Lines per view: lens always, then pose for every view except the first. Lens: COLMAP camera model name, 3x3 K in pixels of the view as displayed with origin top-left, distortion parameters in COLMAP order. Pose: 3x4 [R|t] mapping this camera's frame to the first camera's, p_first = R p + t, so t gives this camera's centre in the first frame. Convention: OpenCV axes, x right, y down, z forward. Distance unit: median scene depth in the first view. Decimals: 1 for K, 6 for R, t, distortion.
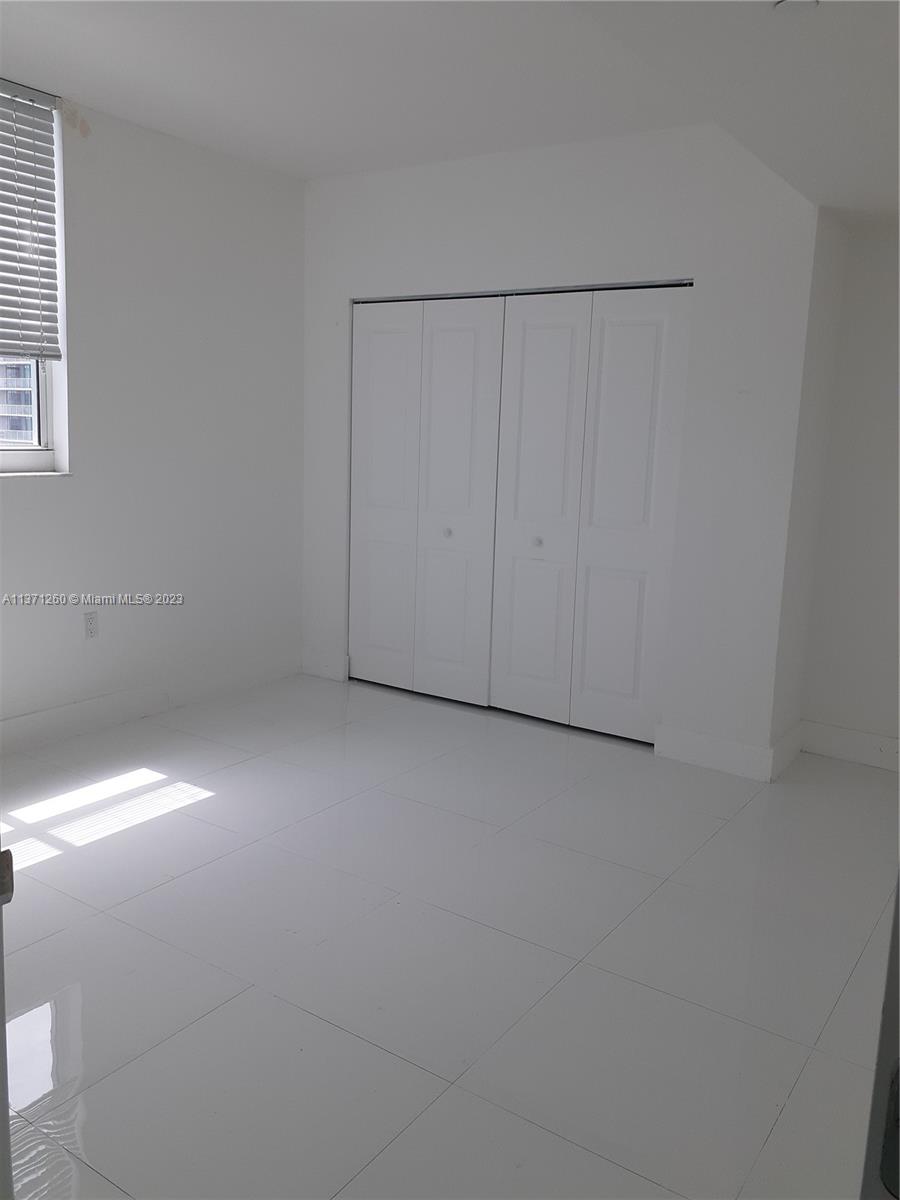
lens RADIAL K [[963.1, 0, 453.8], [0, 963.1, 594.0], [0, 0, 1]] dist [0.081604, -0.097834]
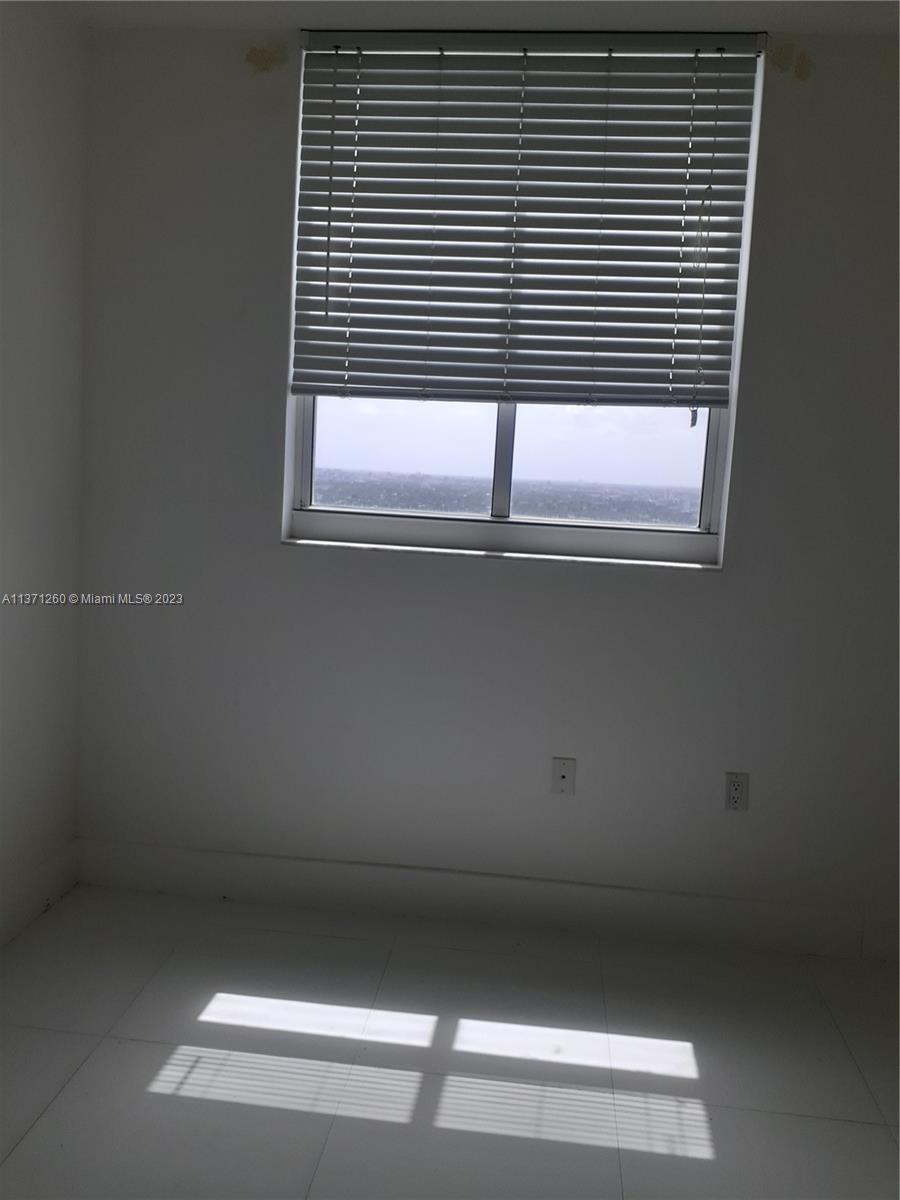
lens RADIAL K [[963.1, 0, 453.8], [0, 963.1, 594.0], [0, 0, 1]] dist [0.081604, -0.097834]
pose [[0.482444, 0.068040, -0.873280, 0.125940], [-0.187914, 0.981805, -0.027318, -0.053486], [0.855533, 0.177281, 0.486452, 0.536289]]
